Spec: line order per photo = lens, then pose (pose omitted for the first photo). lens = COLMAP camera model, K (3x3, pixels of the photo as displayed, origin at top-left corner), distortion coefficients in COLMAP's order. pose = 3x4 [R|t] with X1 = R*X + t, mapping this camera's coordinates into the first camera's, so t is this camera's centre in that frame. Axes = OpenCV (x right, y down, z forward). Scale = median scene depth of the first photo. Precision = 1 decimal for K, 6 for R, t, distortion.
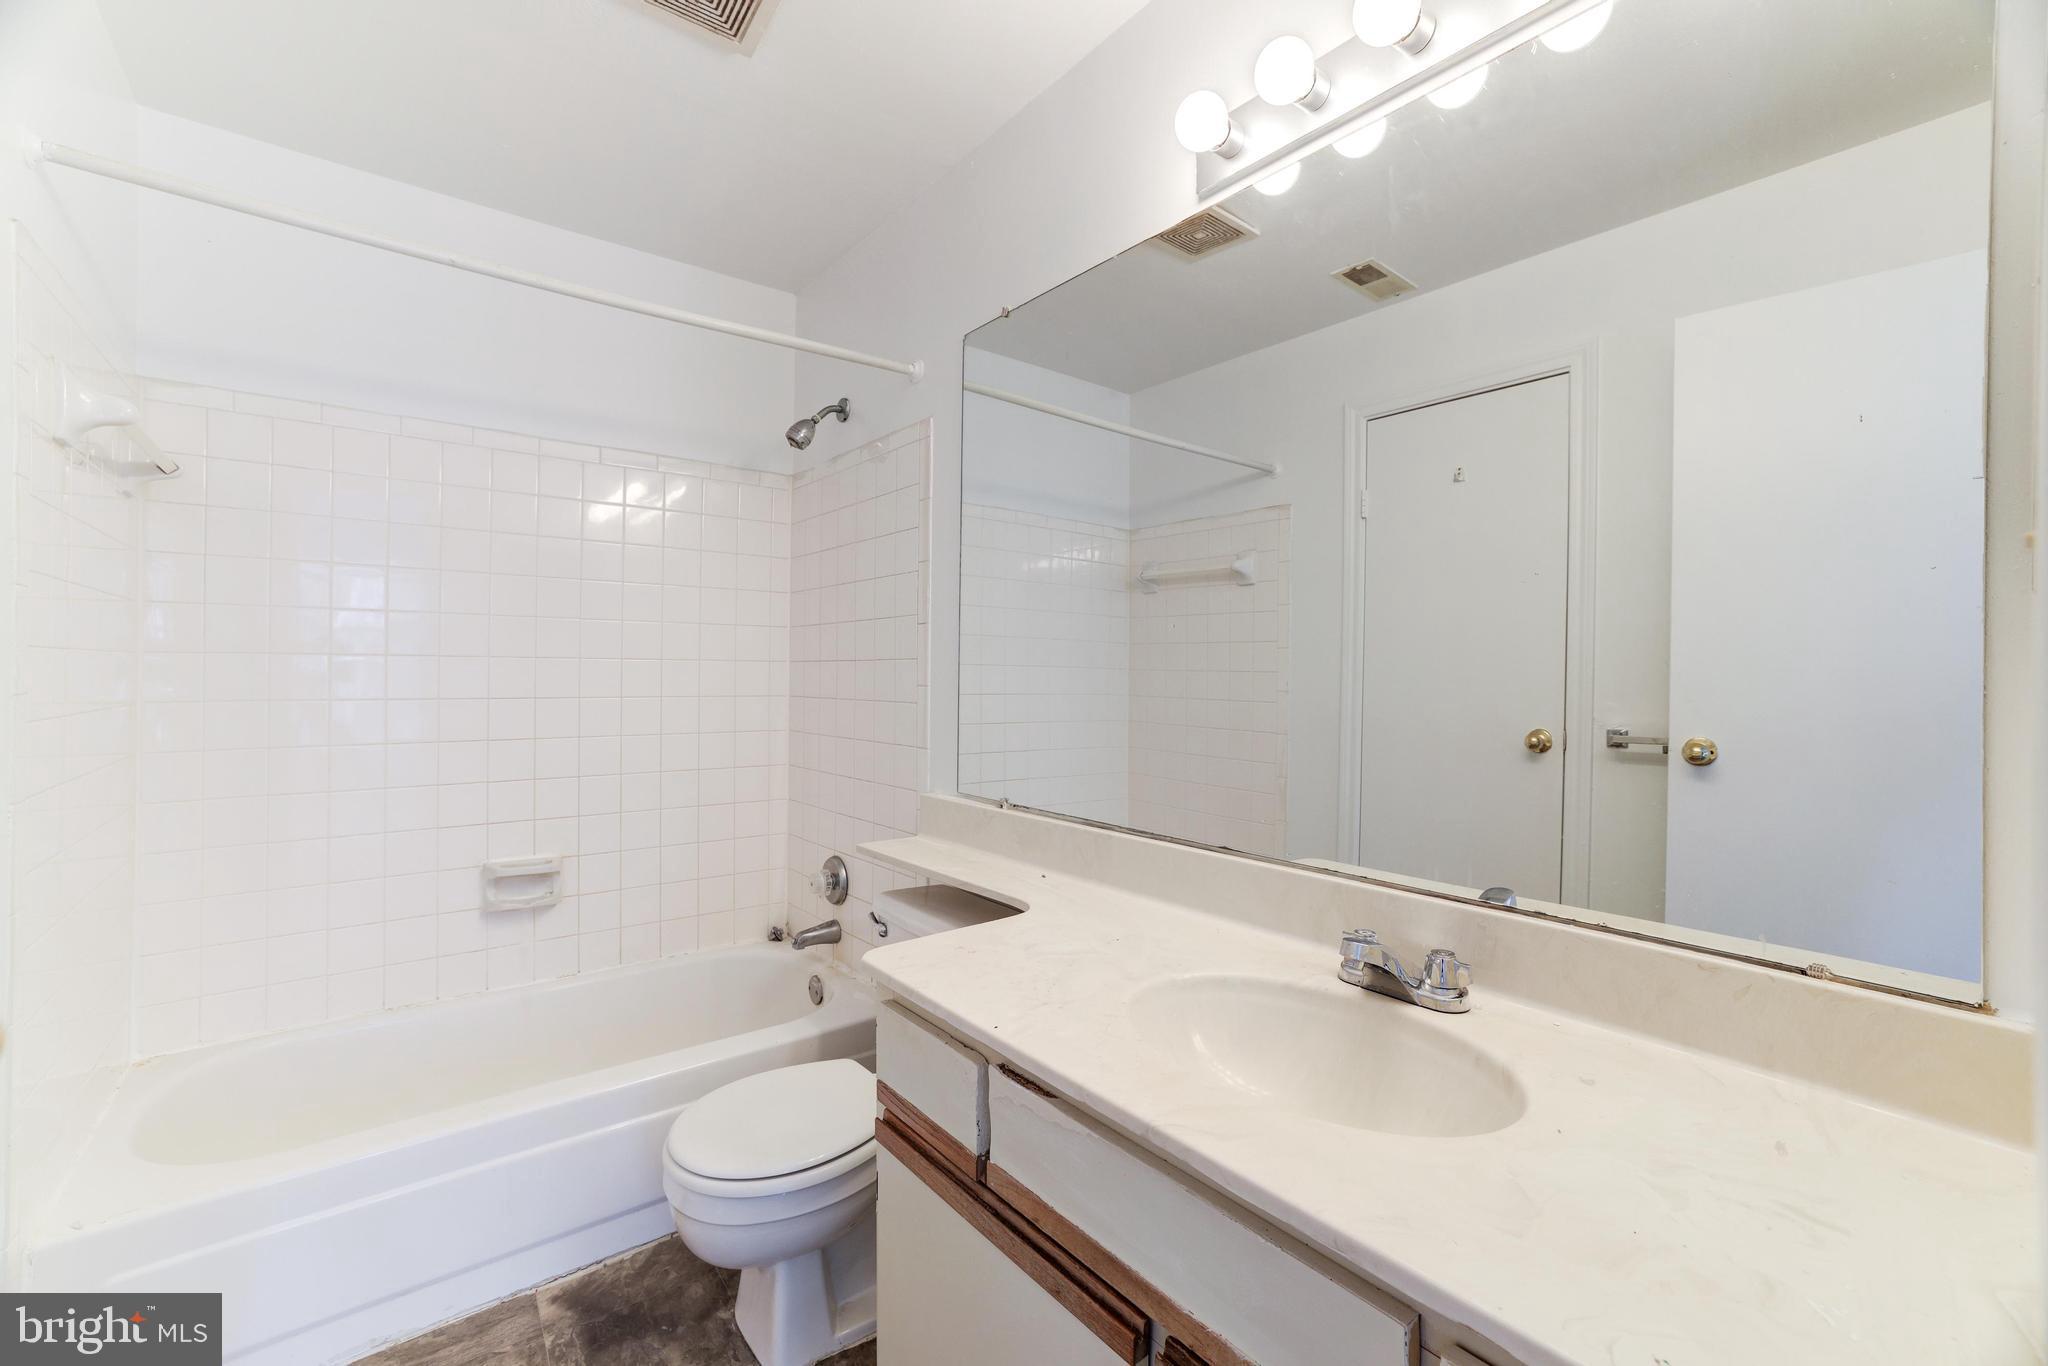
lens RADIAL K [[873.3, 0, 1028.4], [0, 873.3, 674.6], [0, 0, 1]] dist [-0.014679, 0.000644]
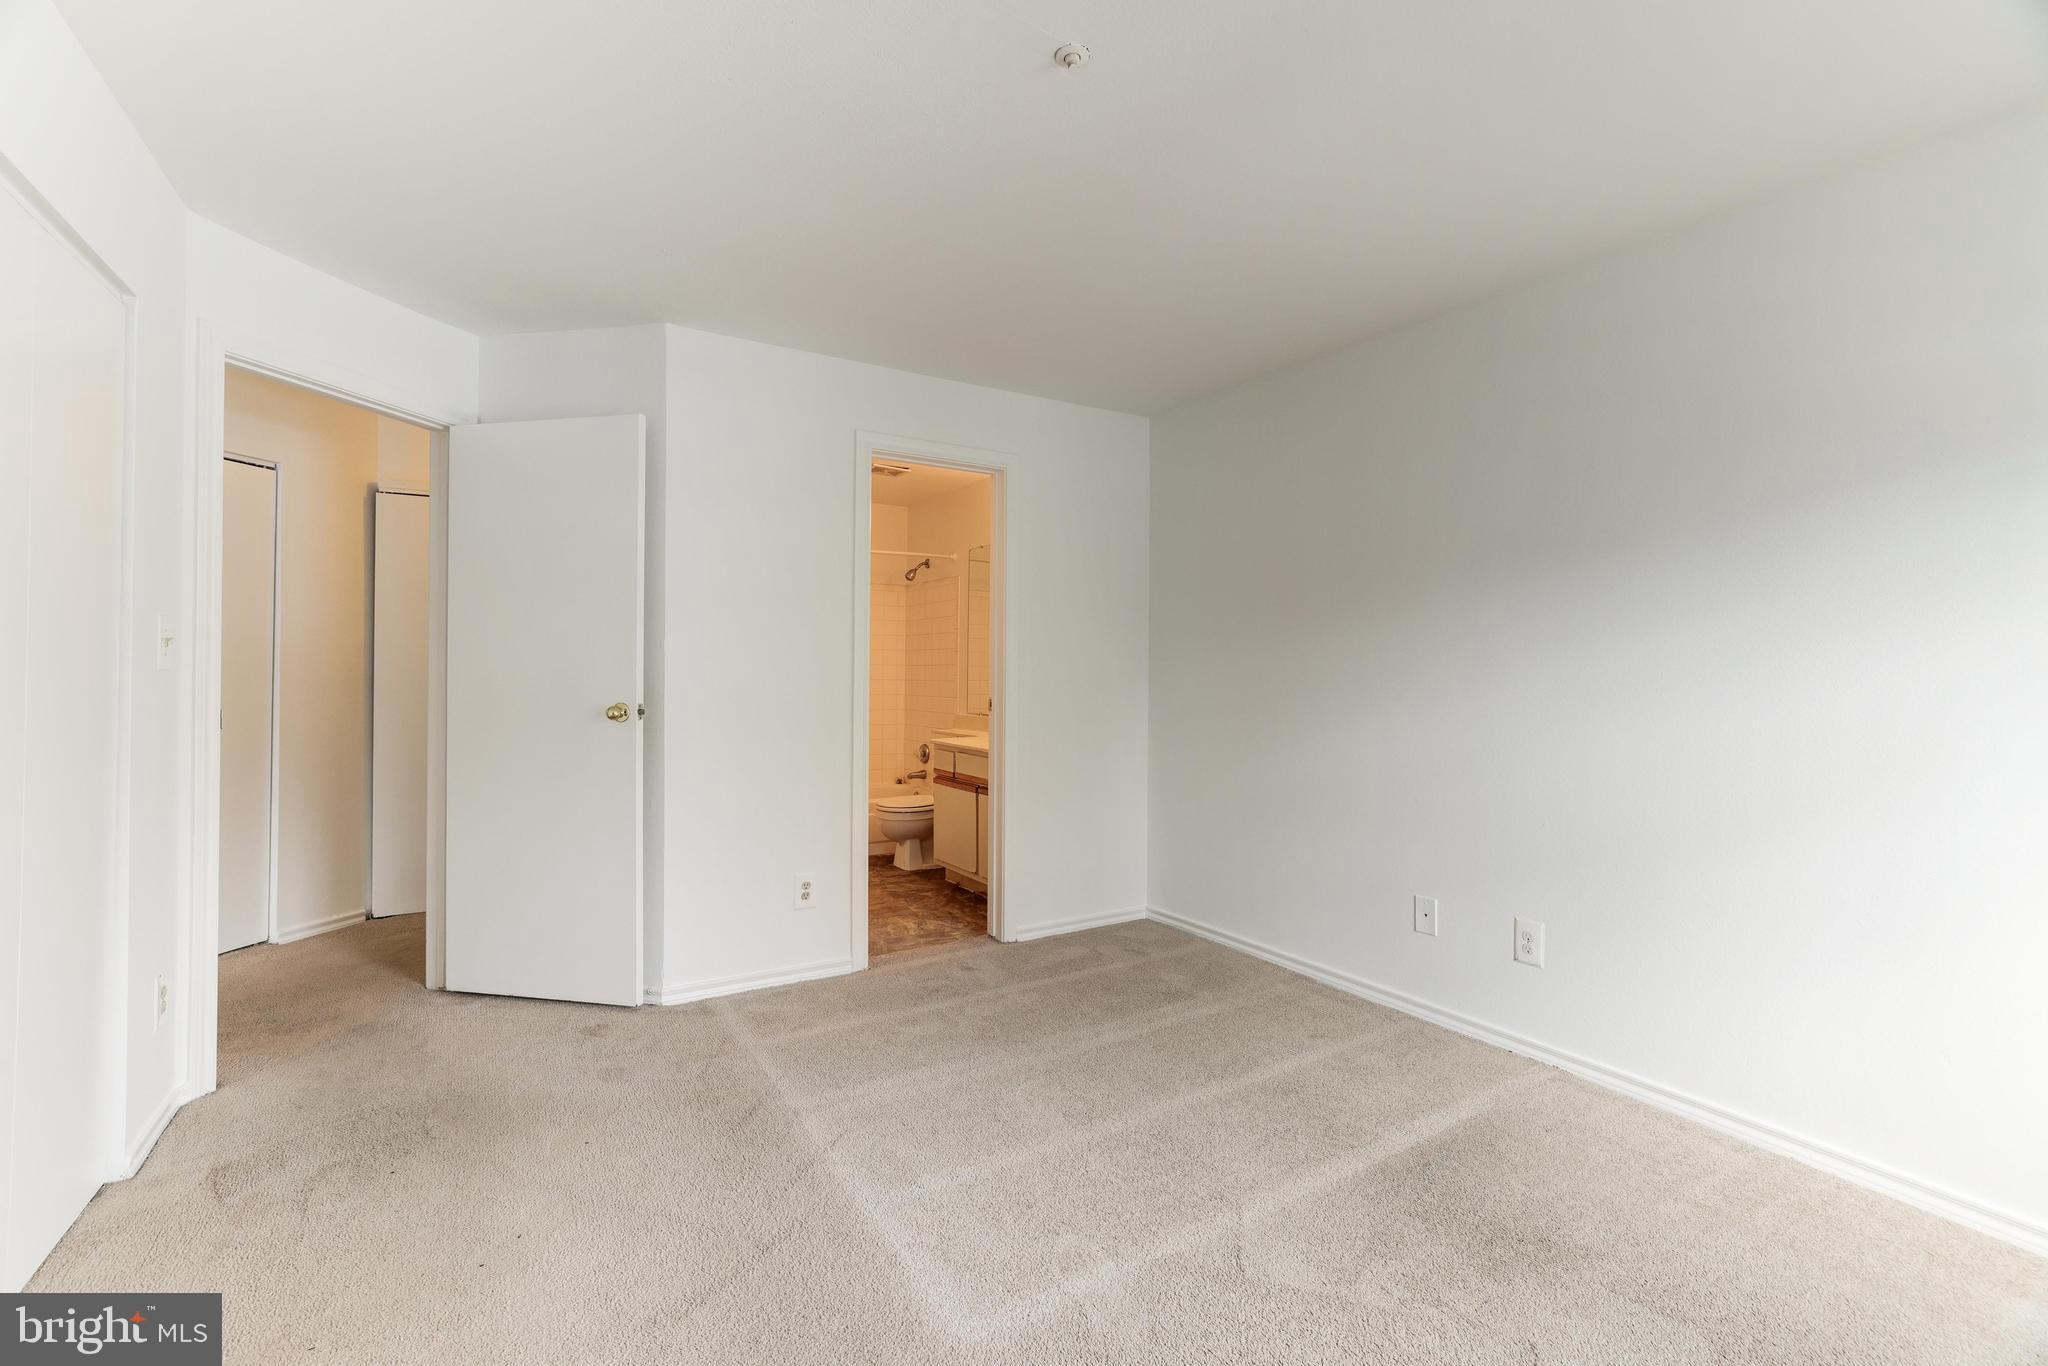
lens RADIAL K [[873.3, 0, 1028.4], [0, 873.3, 674.6], [0, 0, 1]] dist [-0.014679, 0.000644]
pose [[0.994981, -0.000709, -0.100058, 0.317959], [0.000199, 0.999987, -0.005109, 0.023405], [0.100060, 0.005064, 0.994969, -1.423302]]
